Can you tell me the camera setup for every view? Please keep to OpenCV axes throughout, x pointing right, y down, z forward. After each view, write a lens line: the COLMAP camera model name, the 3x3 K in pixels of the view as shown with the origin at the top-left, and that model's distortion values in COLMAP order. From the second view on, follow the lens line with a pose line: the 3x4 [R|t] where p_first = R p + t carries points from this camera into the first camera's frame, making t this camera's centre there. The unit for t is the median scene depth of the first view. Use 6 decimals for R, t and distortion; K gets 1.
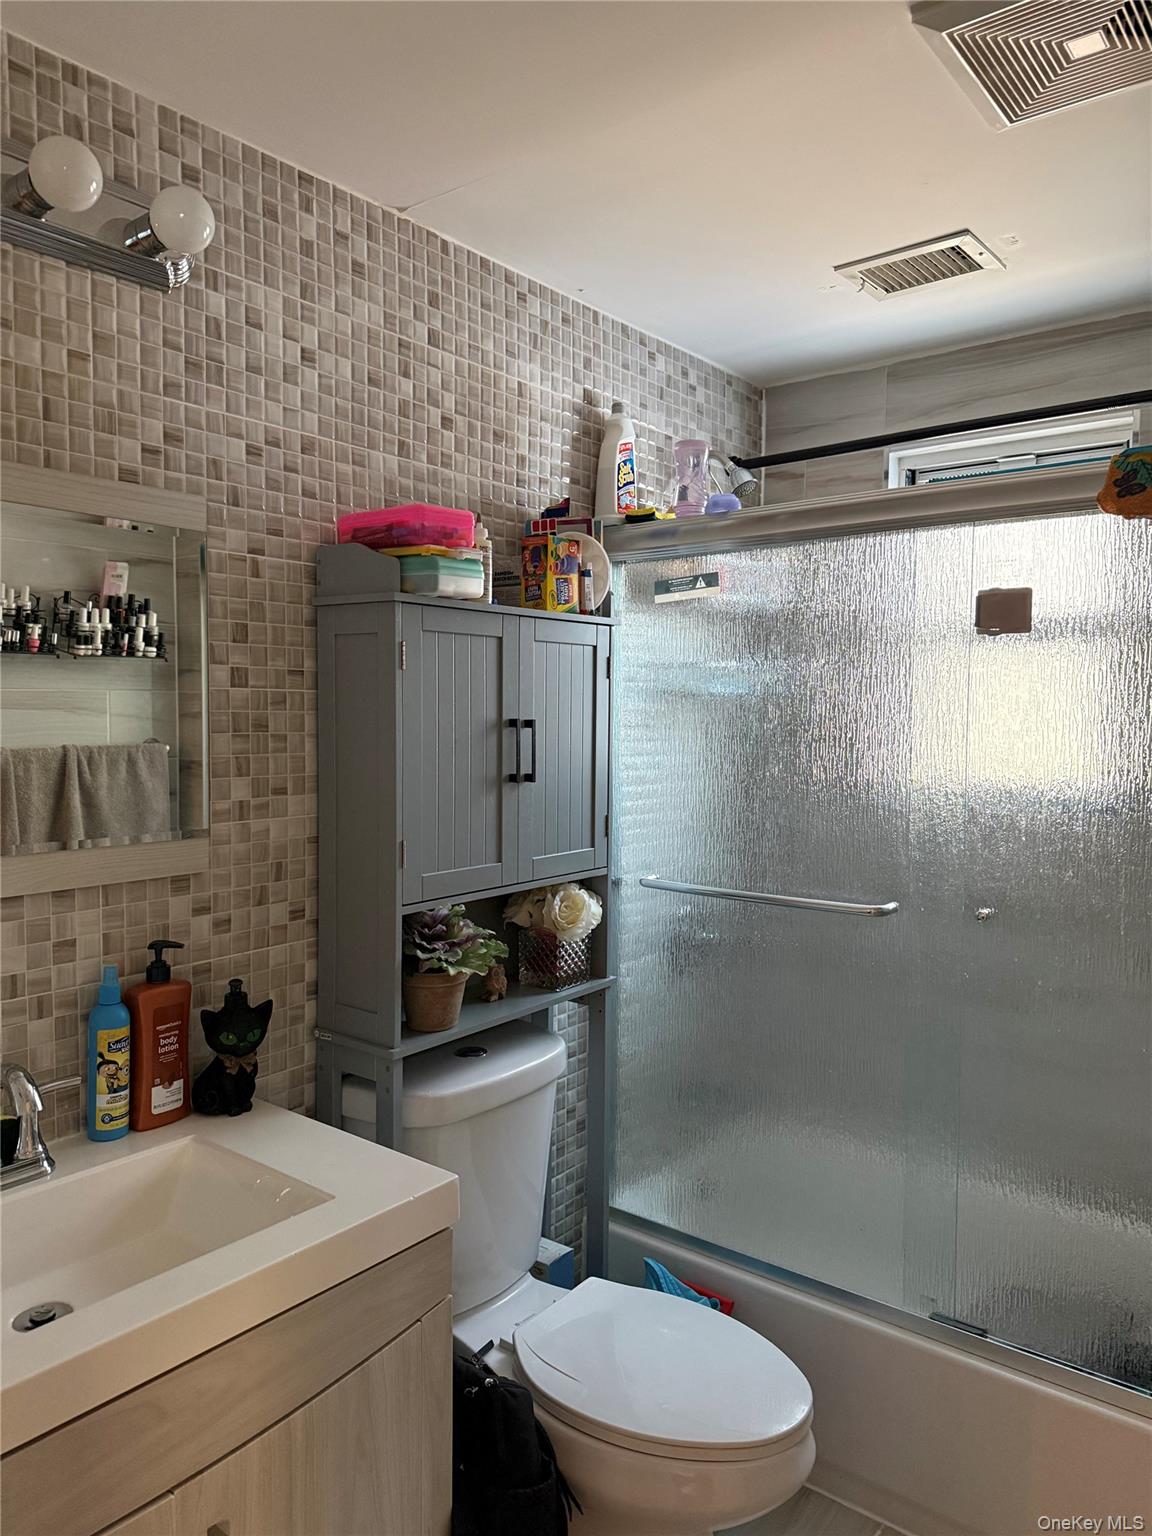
lens RADIAL K [[1047.1, 0, 576.0], [0, 1047.1, 768.0], [0, 0, 1]] dist [0.115431, -0.167680]
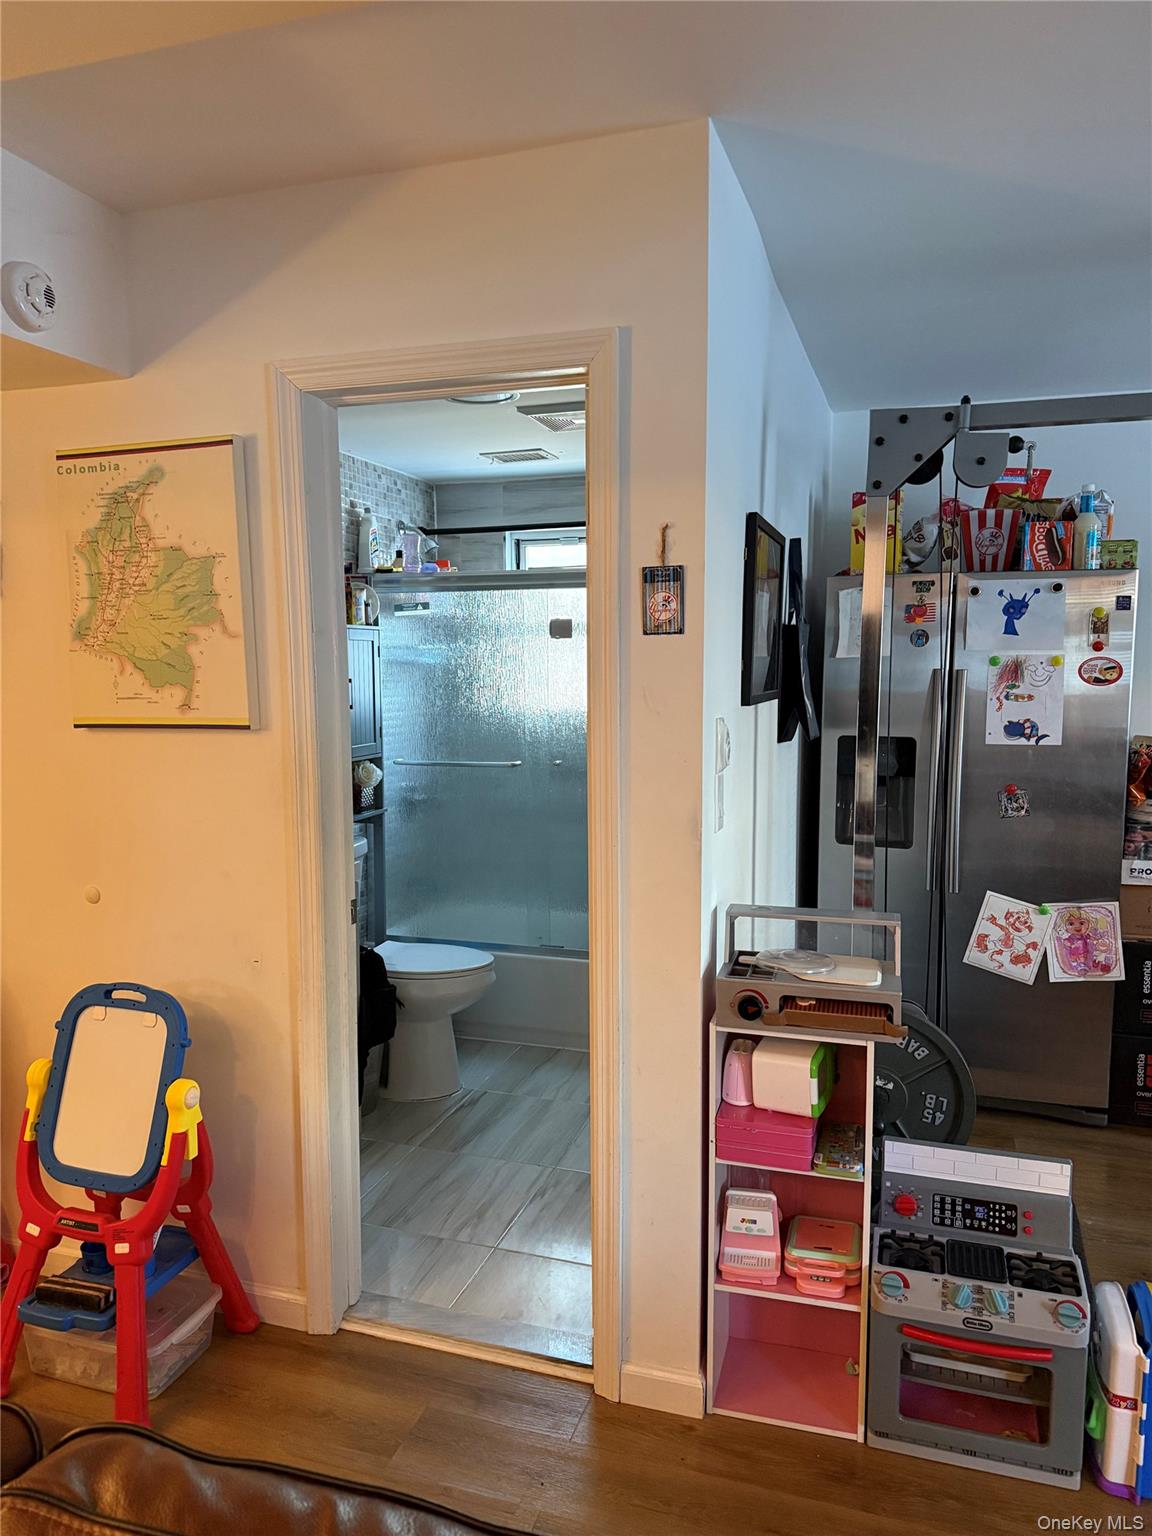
lens RADIAL K [[1080.4, 0, 576.0], [0, 1080.4, 768.0], [0, 0, 1]] dist [0.098998, -0.136013]
pose [[0.932924, -0.046481, 0.357061, -0.335796], [0.030164, 0.998236, 0.051135, 0.027873], [-0.358808, -0.036934, 0.932680, -0.971577]]
